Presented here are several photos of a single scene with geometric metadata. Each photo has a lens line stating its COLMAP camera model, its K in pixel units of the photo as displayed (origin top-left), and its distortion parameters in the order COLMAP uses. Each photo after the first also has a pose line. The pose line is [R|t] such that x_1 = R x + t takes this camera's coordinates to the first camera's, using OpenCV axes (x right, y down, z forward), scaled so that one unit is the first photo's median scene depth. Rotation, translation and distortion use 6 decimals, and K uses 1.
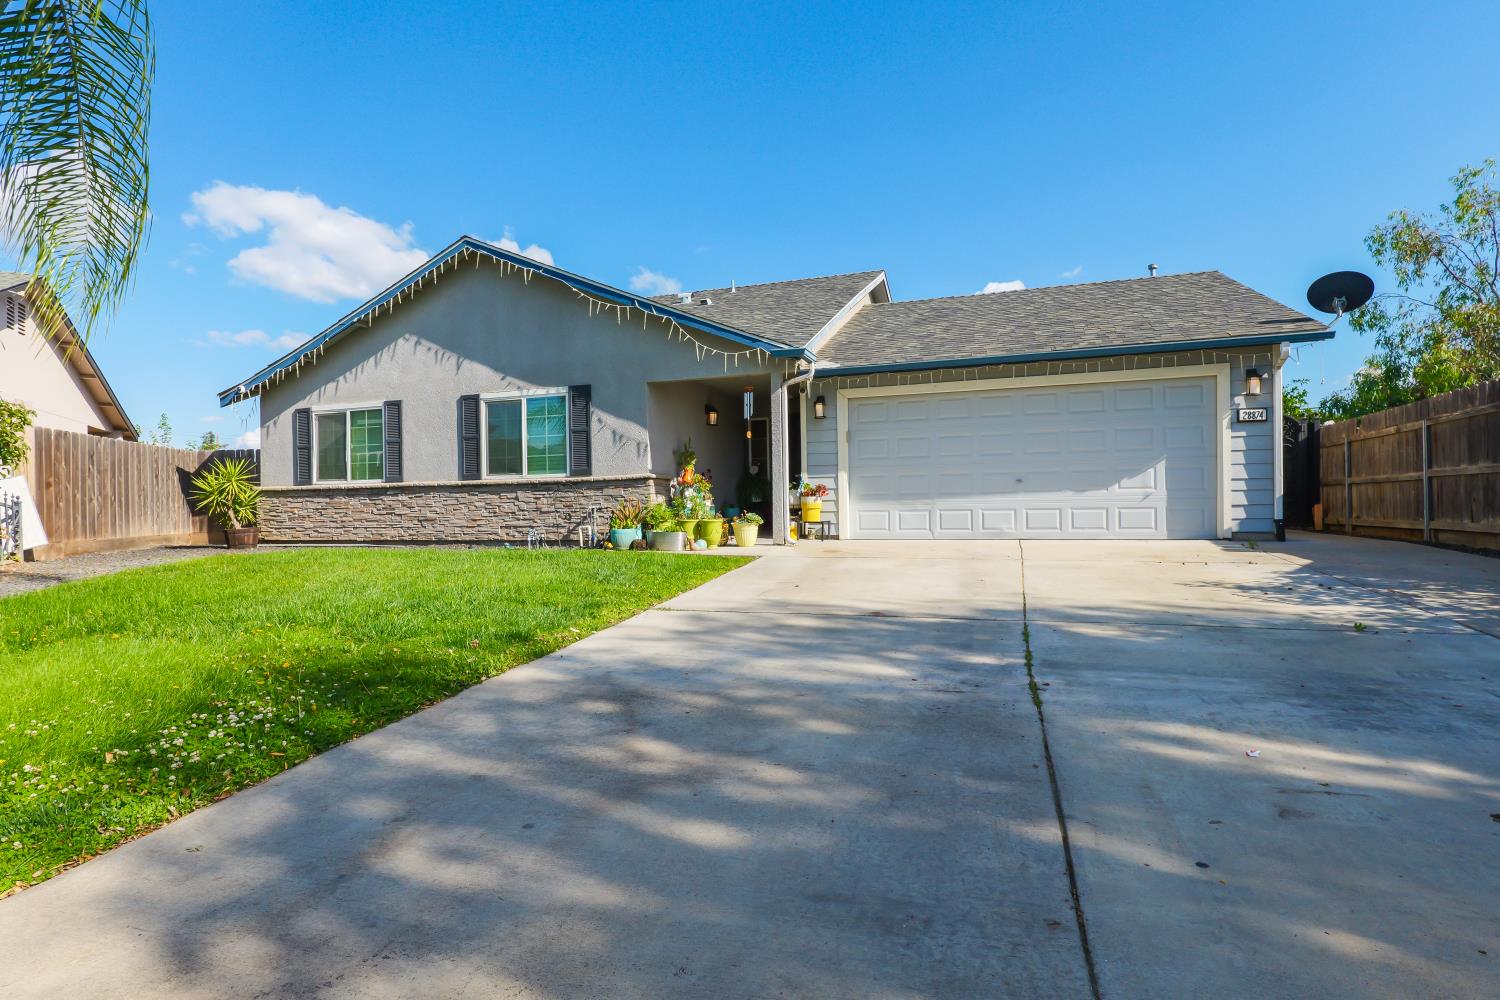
lens RADIAL K [[782.7, 0, 749.8], [0, 782.7, 505.2], [0, 0, 1]] dist [-0.017524, 0.010430]
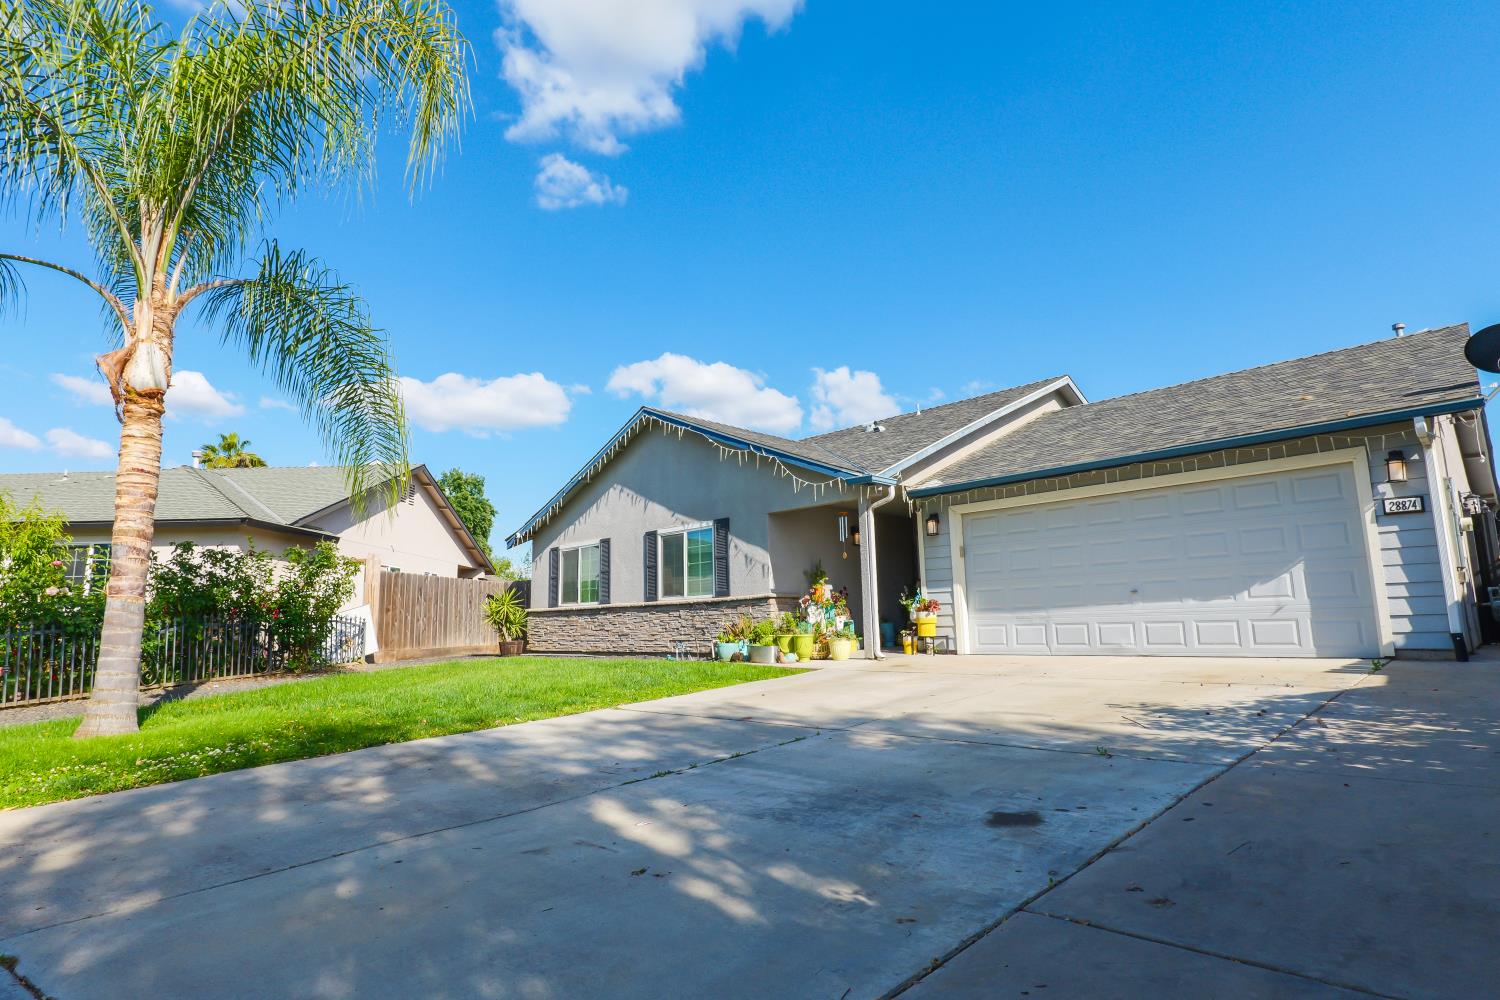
lens RADIAL K [[782.7, 0, 749.8], [0, 782.7, 505.2], [0, 0, 1]] dist [-0.017524, 0.010430]
pose [[0.900102, -0.071639, -0.429749, 0.328333], [0.009650, 0.989425, -0.144724, -0.002900], [0.435572, 0.126119, 0.891275, -0.031739]]
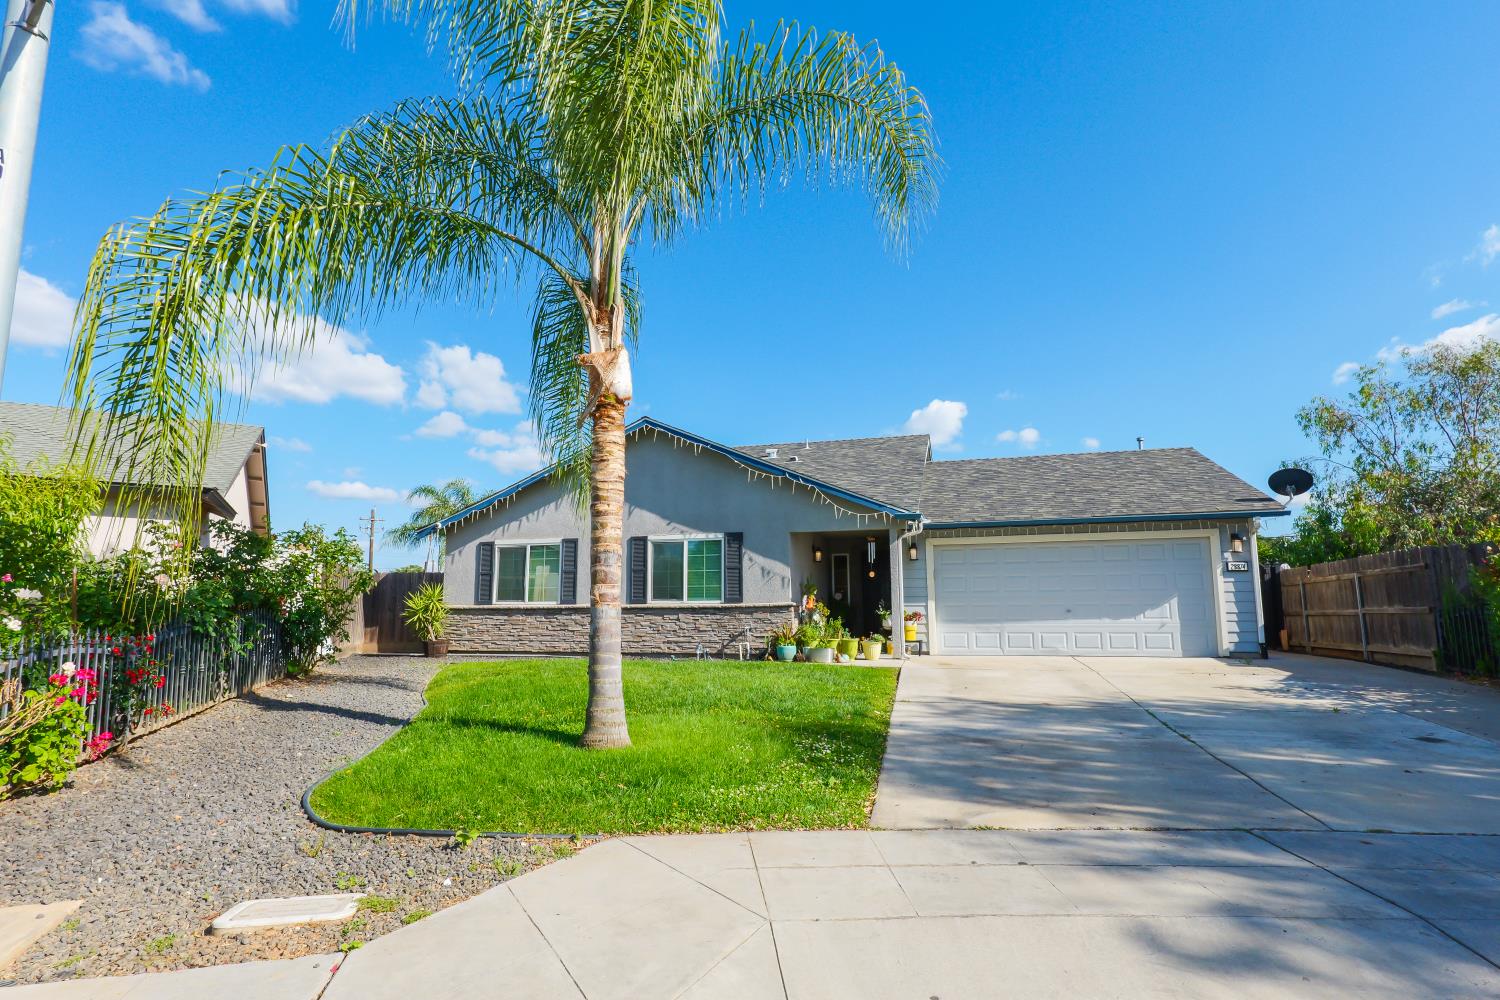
lens RADIAL K [[786.5, 0, 750.0], [0, 786.5, 500.0], [0, 0, 1]] dist [-0.023520, 0.015102]
pose [[0.998257, 0.020850, 0.055206, -0.264543], [-0.012563, 0.989144, -0.146411, -0.015687], [-0.057659, 0.145462, 0.987682, -0.301392]]
